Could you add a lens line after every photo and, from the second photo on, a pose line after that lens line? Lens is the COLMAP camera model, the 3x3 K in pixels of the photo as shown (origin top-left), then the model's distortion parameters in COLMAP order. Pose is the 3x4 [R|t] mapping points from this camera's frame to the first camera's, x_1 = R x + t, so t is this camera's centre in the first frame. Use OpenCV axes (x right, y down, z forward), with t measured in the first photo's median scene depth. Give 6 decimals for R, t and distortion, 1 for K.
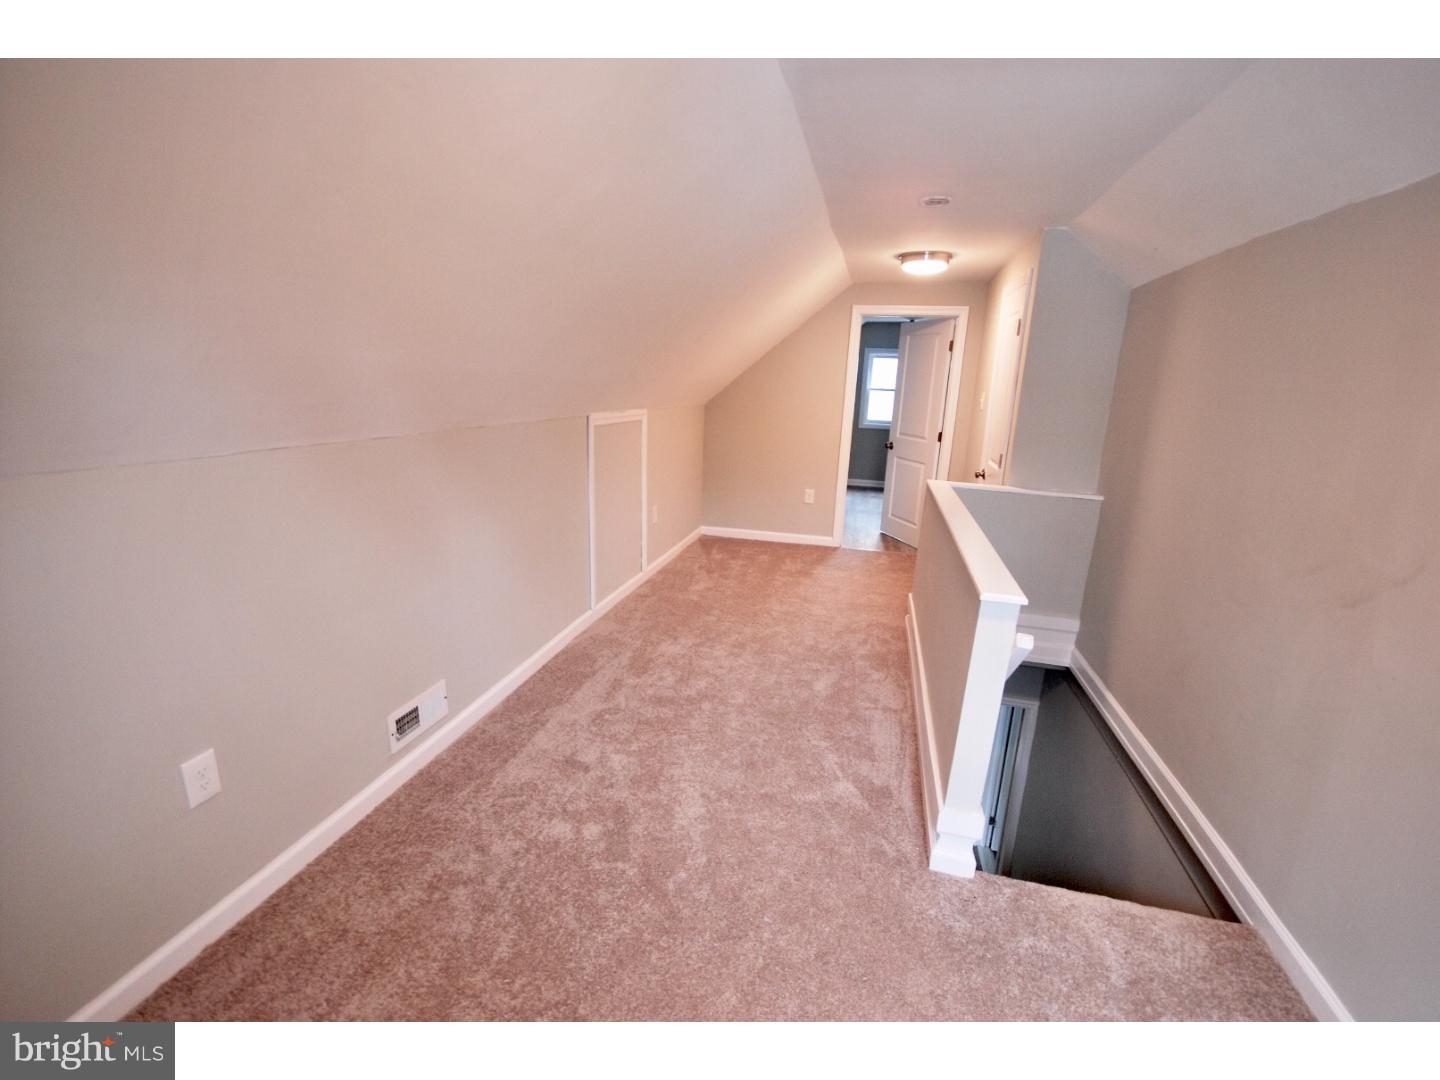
lens RADIAL K [[634.9, 0, 721.5], [0, 634.9, 540.3], [0, 0, 1]] dist [-0.004736, -0.001542]
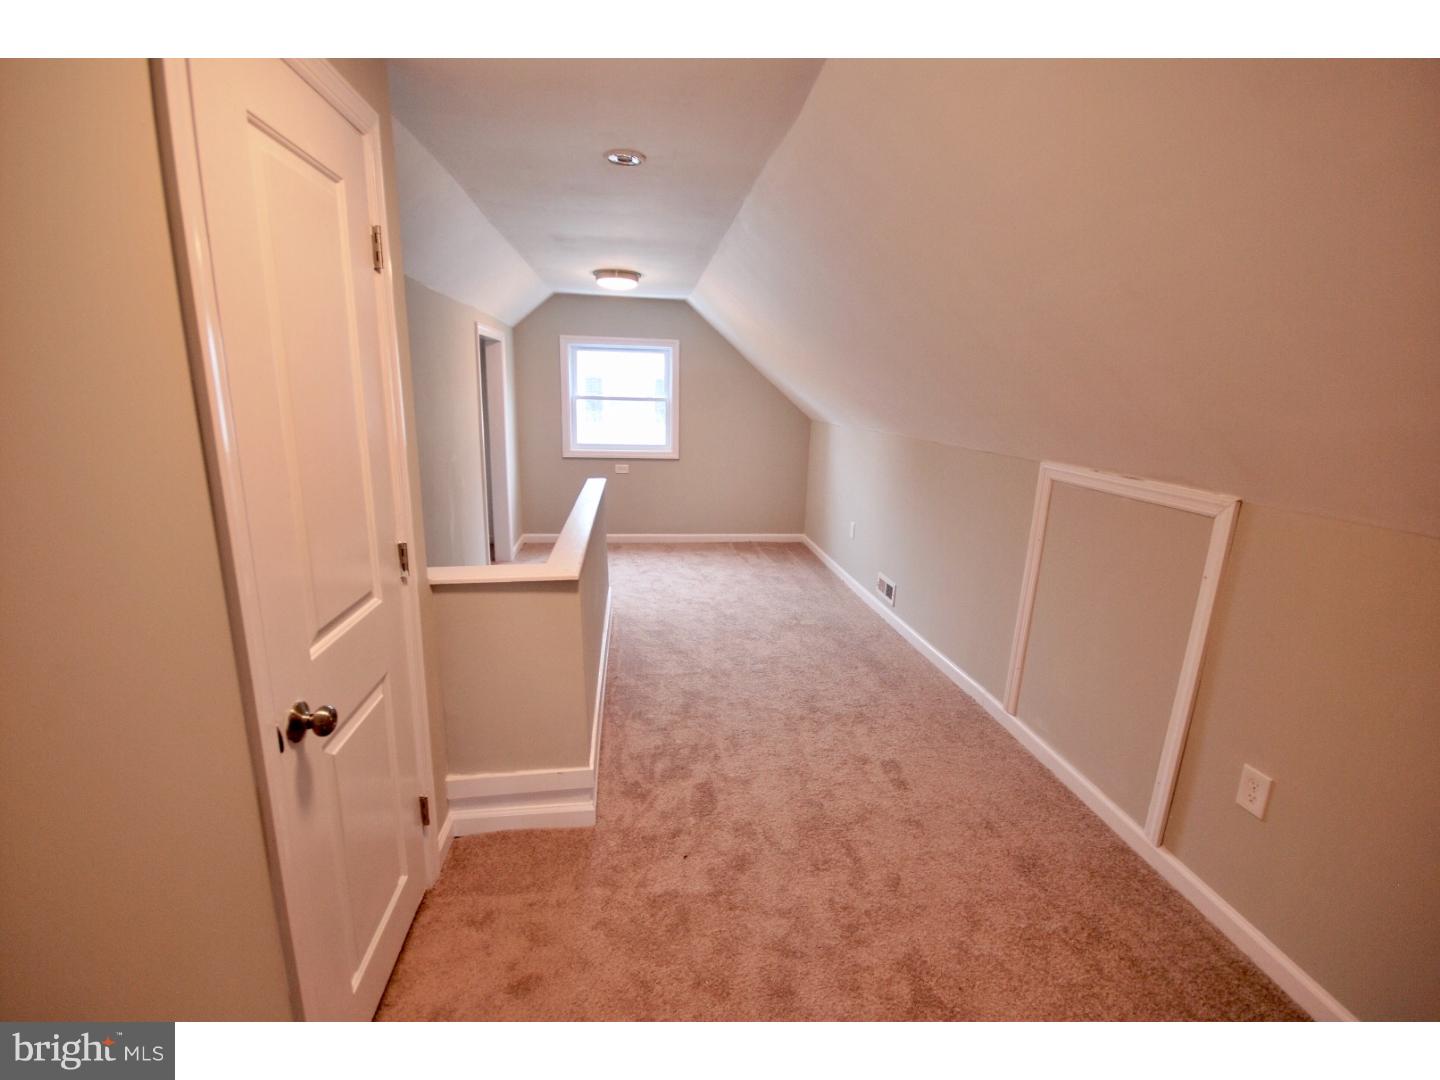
lens RADIAL K [[634.9, 0, 718.8], [0, 634.9, 538.0], [0, 0, 1]] dist [-0.004736, -0.001542]
pose [[-0.931833, 0.027537, -0.361842, 0.366583], [-0.141043, 0.891238, 0.431048, -0.333826], [0.334357, 0.452700, -0.826601, 1.323116]]
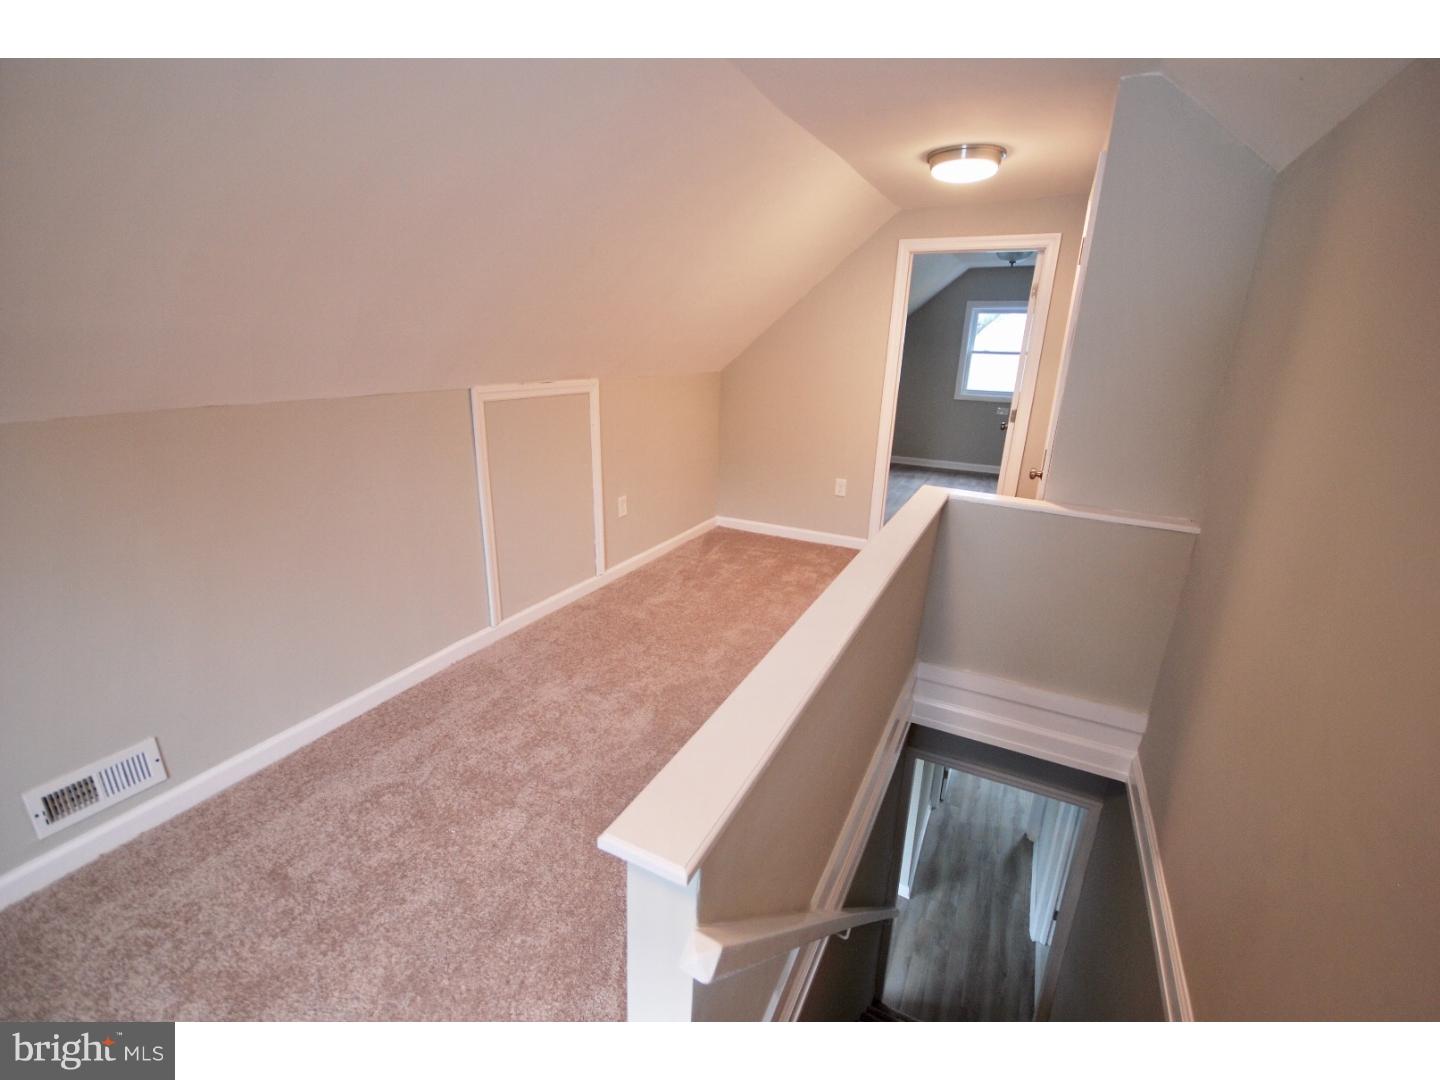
lens RADIAL K [[634.9, 0, 711.7], [0, 634.9, 543.9], [0, 0, 1]] dist [-0.004736, -0.001542]
pose [[0.973835, 0.056401, -0.220145, 0.229499], [-0.043942, 0.997165, 0.061089, -0.056145], [0.222966, -0.049817, 0.973552, 0.249222]]
